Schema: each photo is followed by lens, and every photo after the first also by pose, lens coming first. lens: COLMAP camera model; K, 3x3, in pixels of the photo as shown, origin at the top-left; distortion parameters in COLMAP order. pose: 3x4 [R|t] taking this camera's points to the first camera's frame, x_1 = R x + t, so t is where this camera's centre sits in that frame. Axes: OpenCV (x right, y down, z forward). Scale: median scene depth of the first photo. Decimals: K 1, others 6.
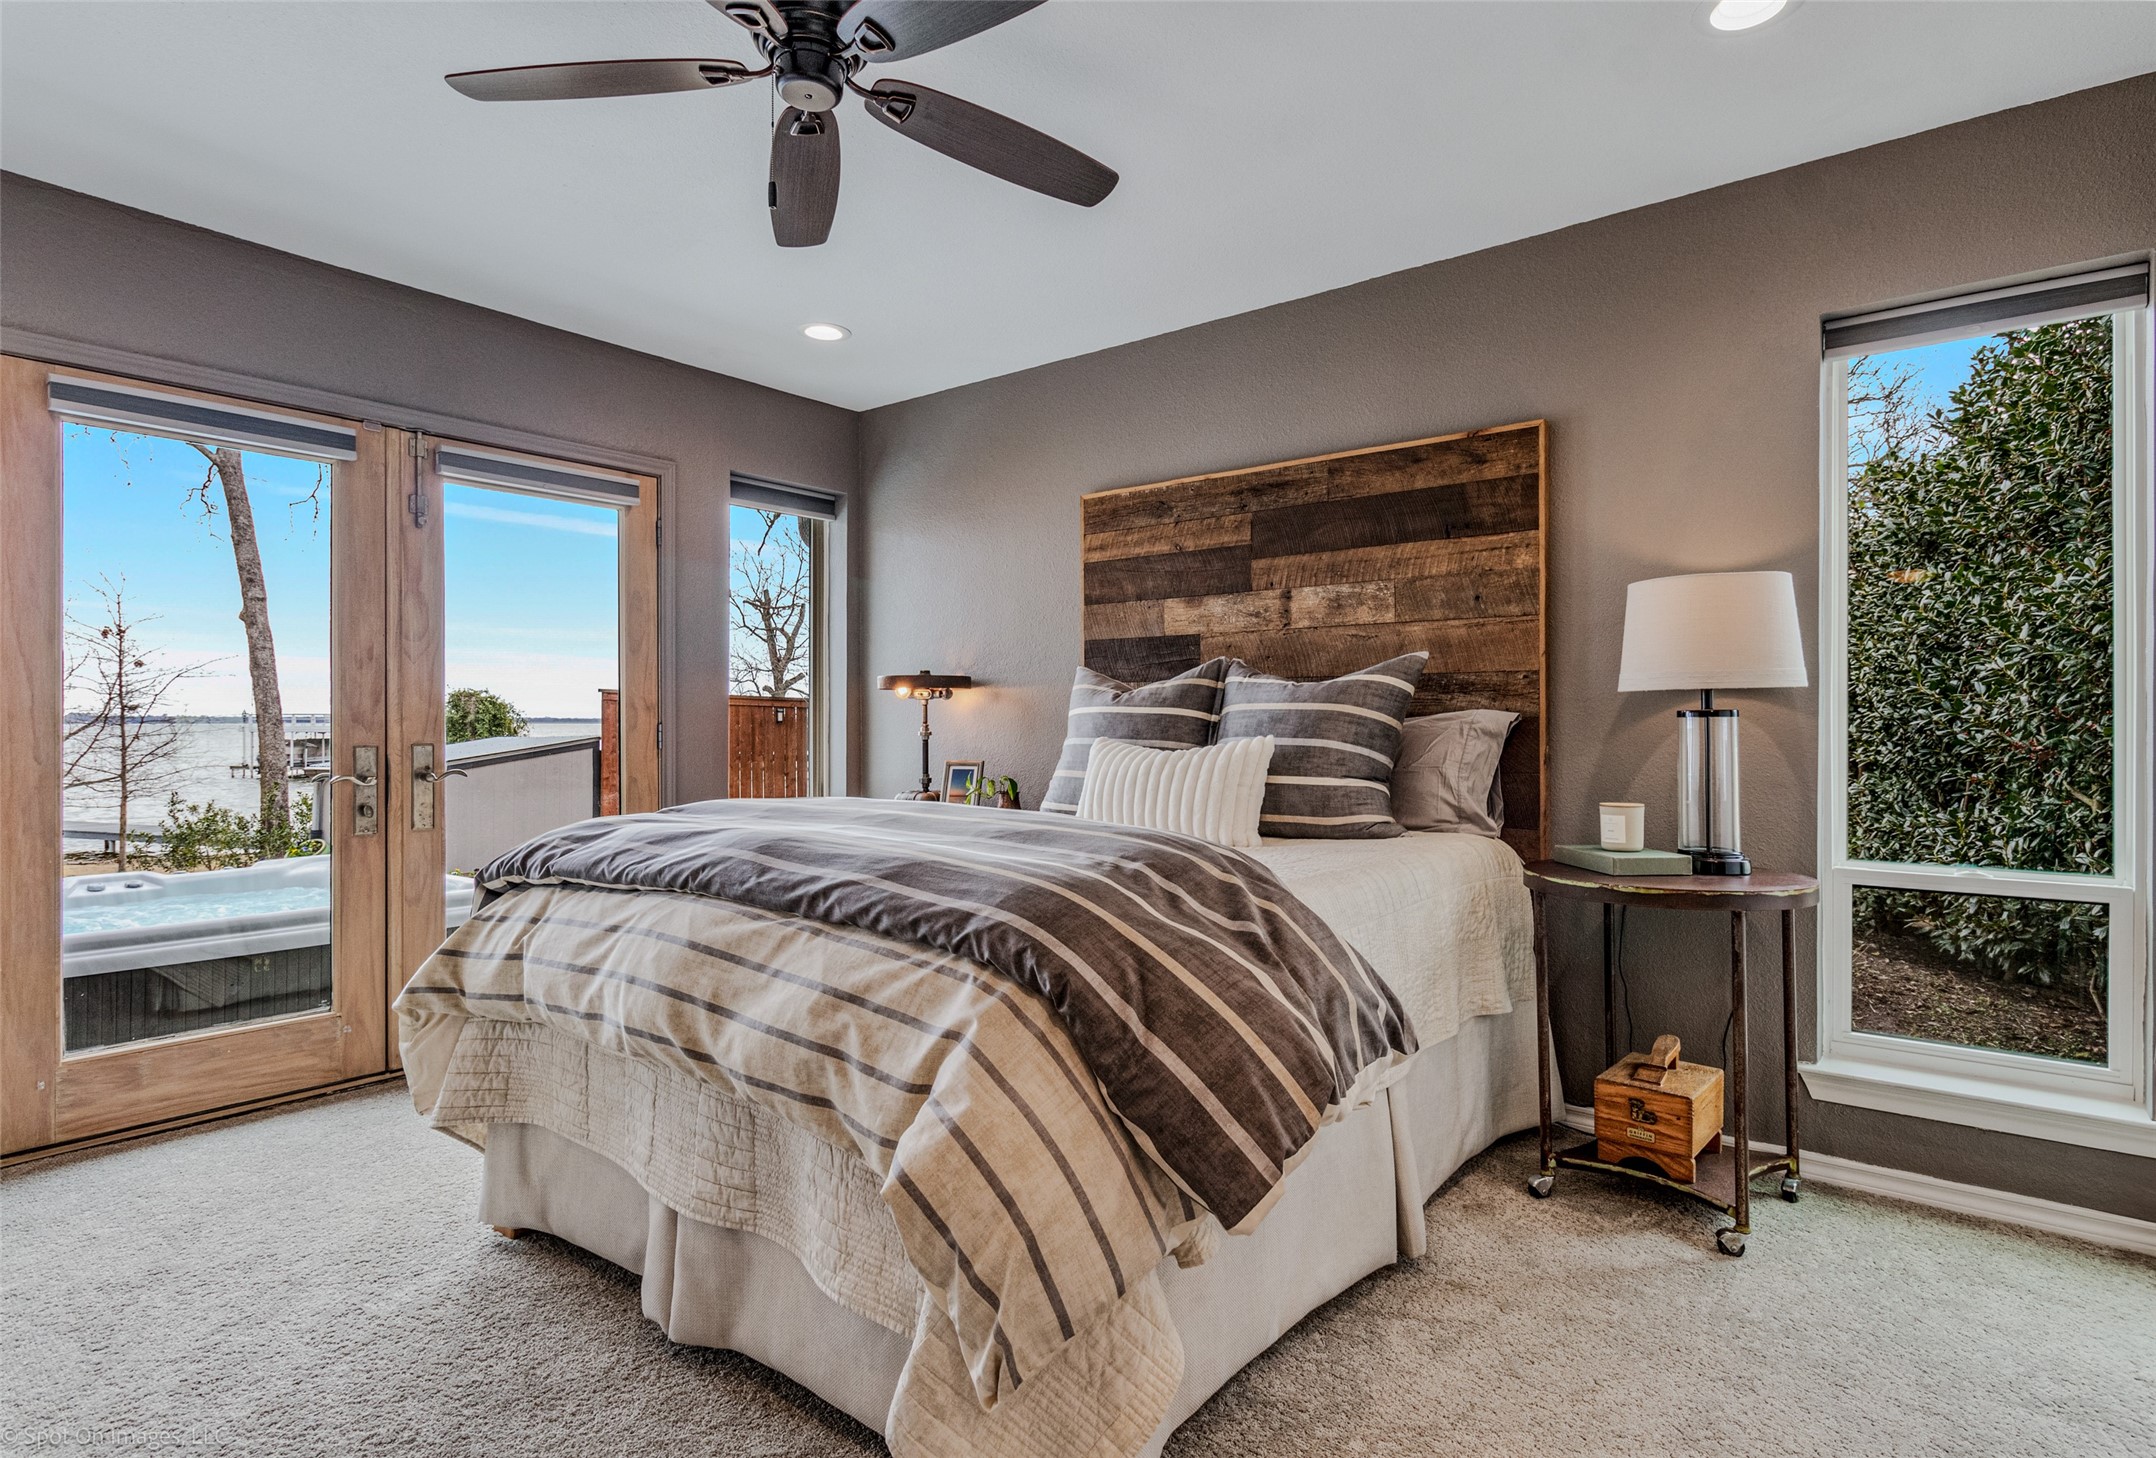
lens RADIAL K [[1120.8, 0, 1073.1], [0, 1120.8, 719.0], [0, 0, 1]] dist [0.002148, 0.000417]
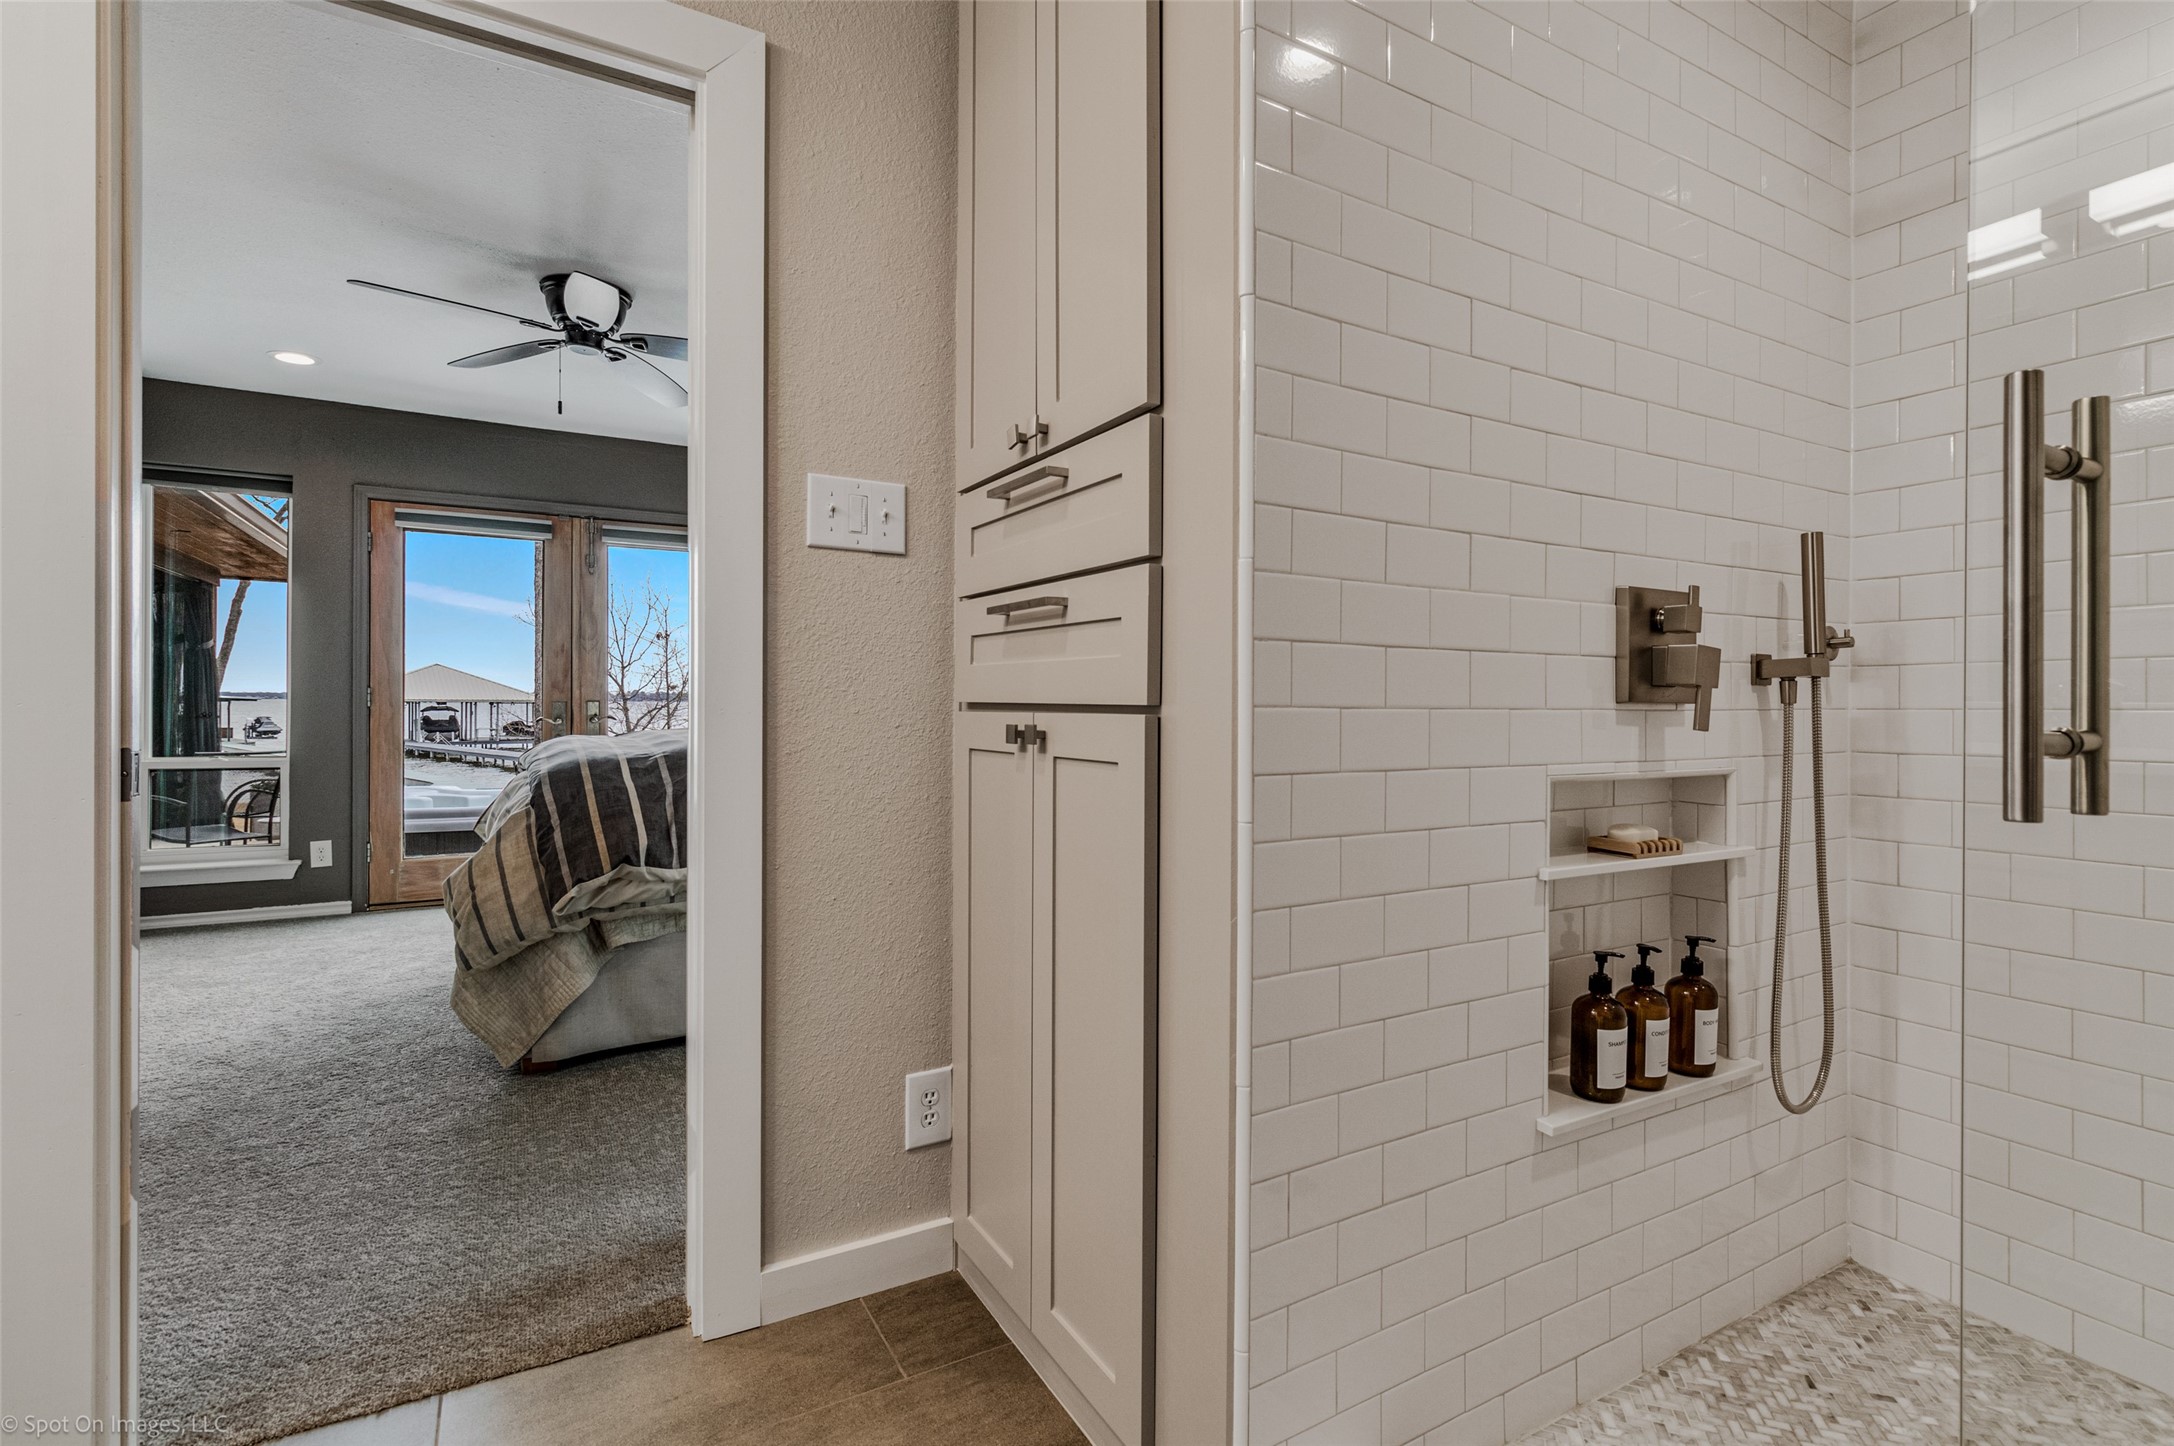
lens RADIAL K [[1008.5, 0, 1084.3], [0, 1008.5, 703.2], [0, 0, 1]] dist [-0.000899, -0.000099]
pose [[0.933511, 0.004788, -0.358517, 0.694709], [-0.003389, 0.999984, 0.004532, 0.016652], [0.358533, -0.003016, 0.933512, -0.171819]]
